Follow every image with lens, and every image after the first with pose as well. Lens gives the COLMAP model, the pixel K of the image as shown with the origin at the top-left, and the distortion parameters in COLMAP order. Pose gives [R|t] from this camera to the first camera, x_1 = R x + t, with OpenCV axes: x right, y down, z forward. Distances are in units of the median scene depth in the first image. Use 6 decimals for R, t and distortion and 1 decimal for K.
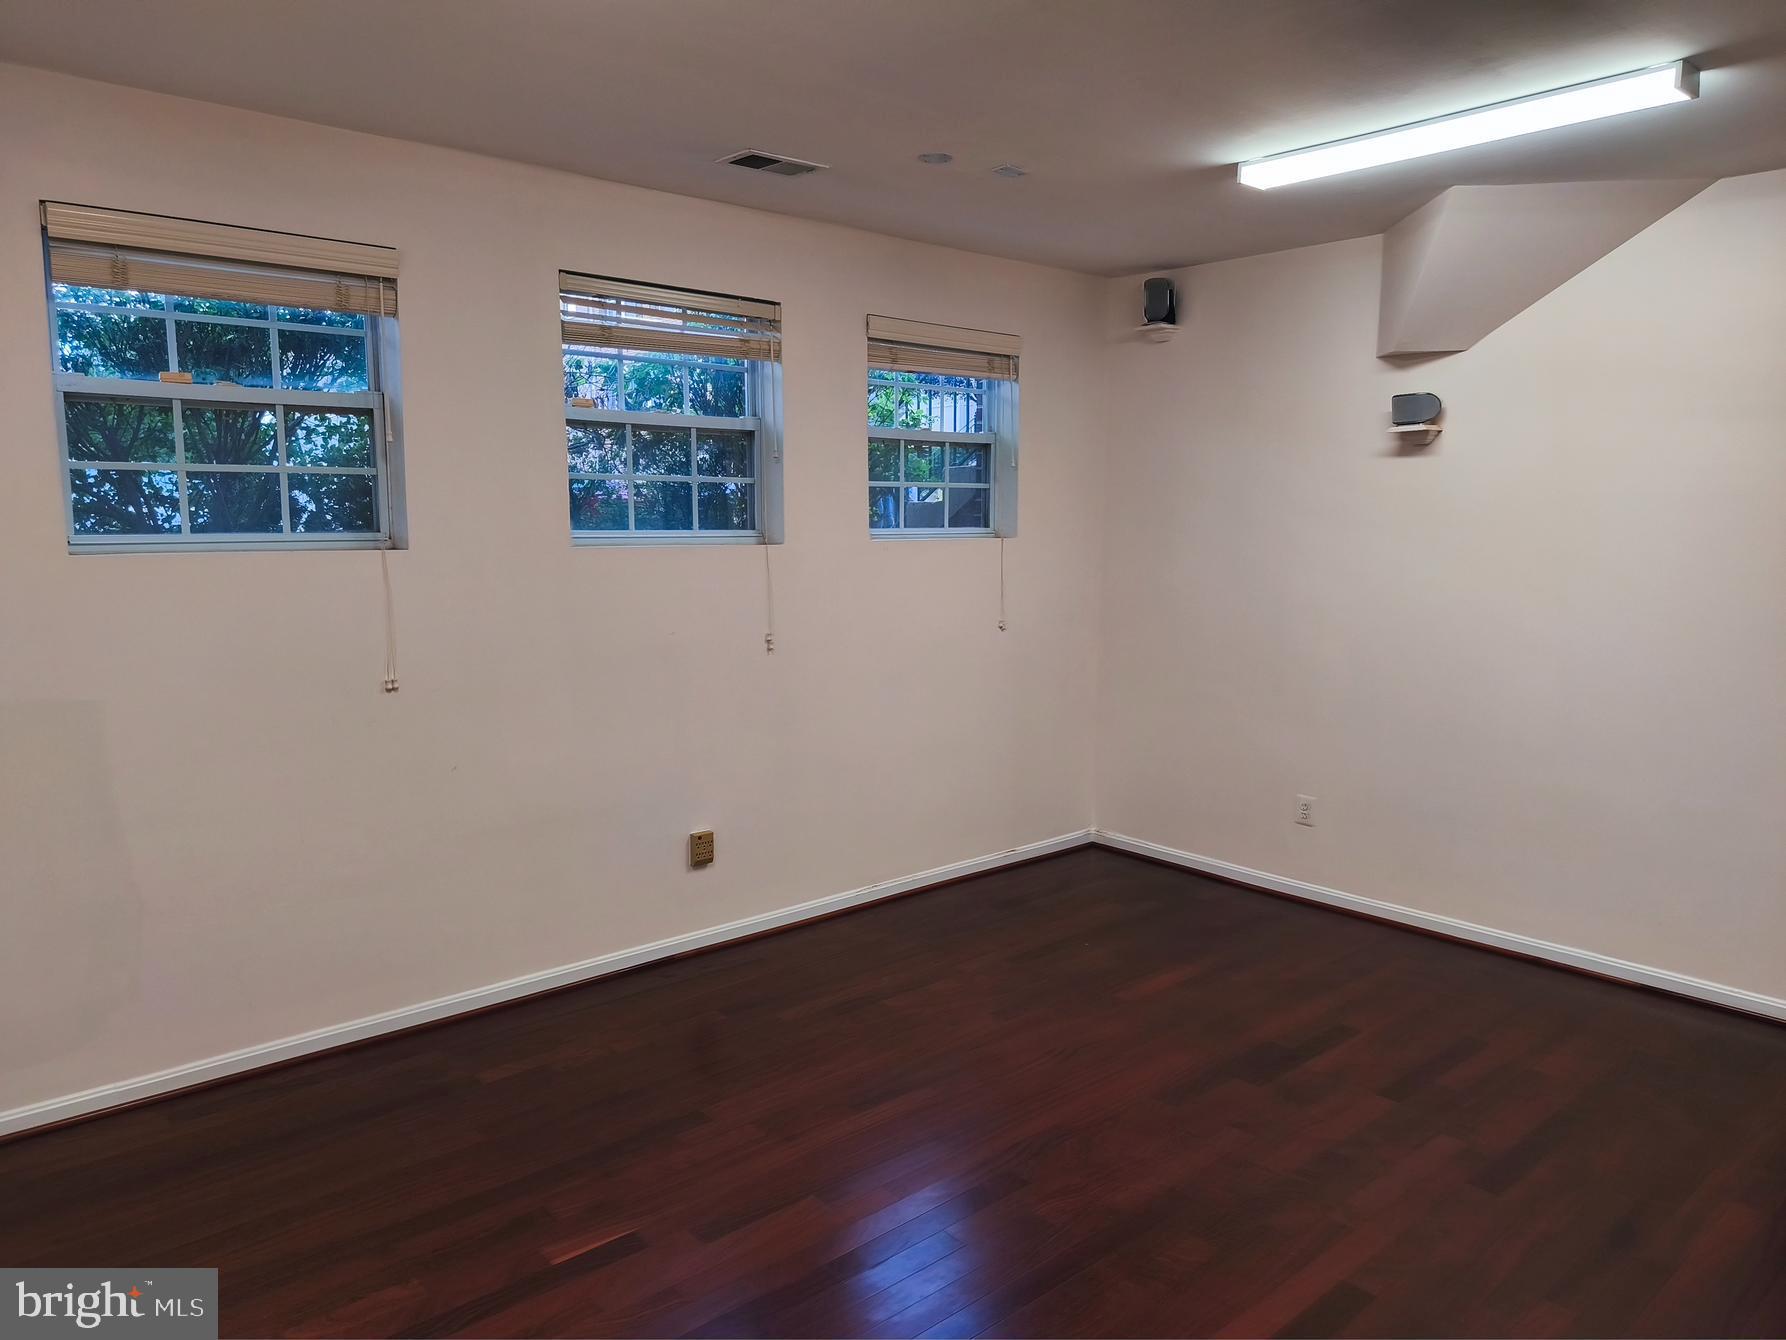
lens RADIAL K [[1248.5, 0, 896.2], [0, 1248.5, 683.3], [0, 0, 1]] dist [0.060735, -0.109129]
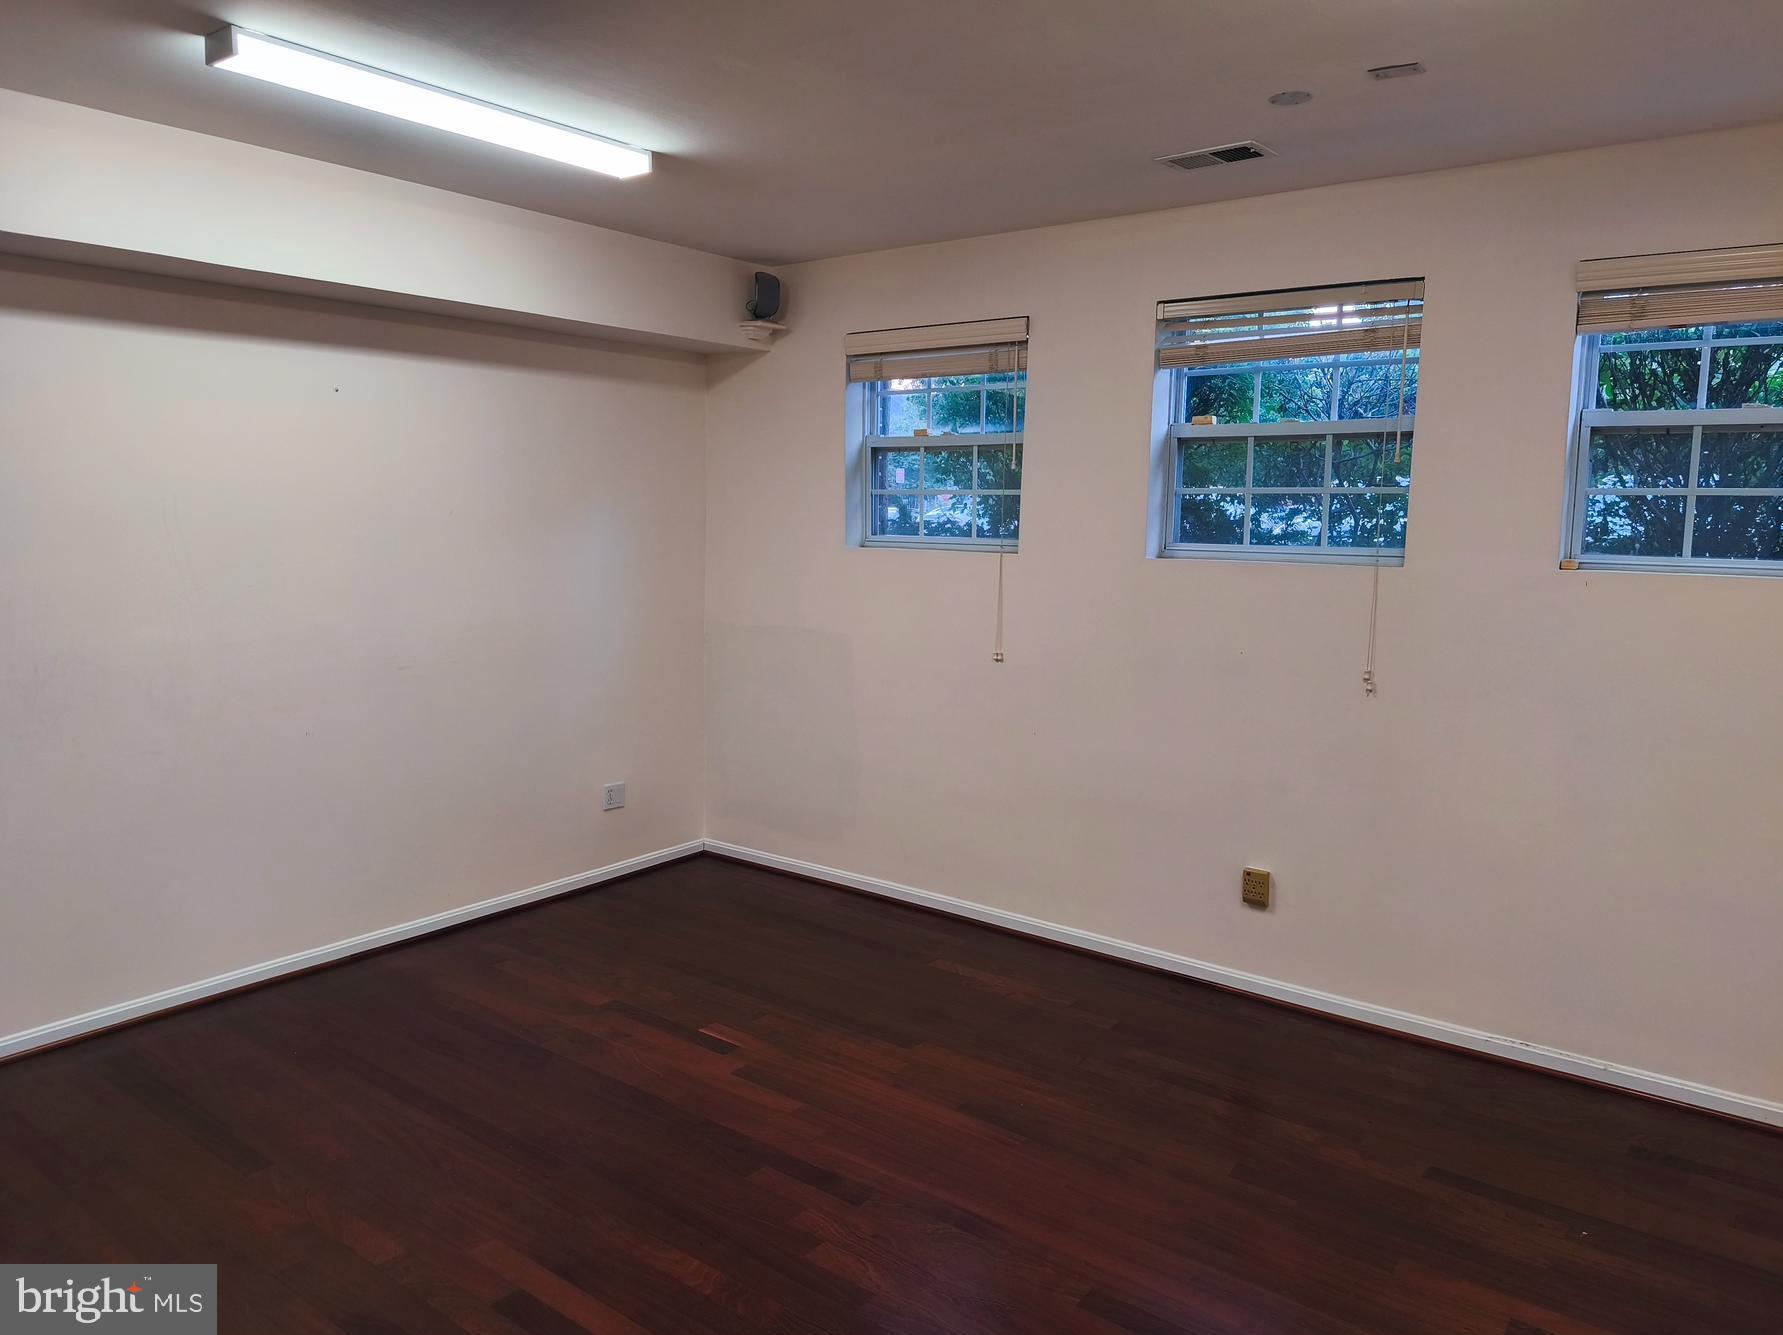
lens RADIAL K [[1246.4, 0, 894.7], [0, 1246.4, 680.7], [0, 0, 1]] dist [0.060735, -0.109129]
pose [[0.174528, 0.126892, -0.976442, 0.695386], [-0.151337, 0.983336, 0.100738, -0.072992], [0.972953, 0.130190, 0.190823, 0.544230]]
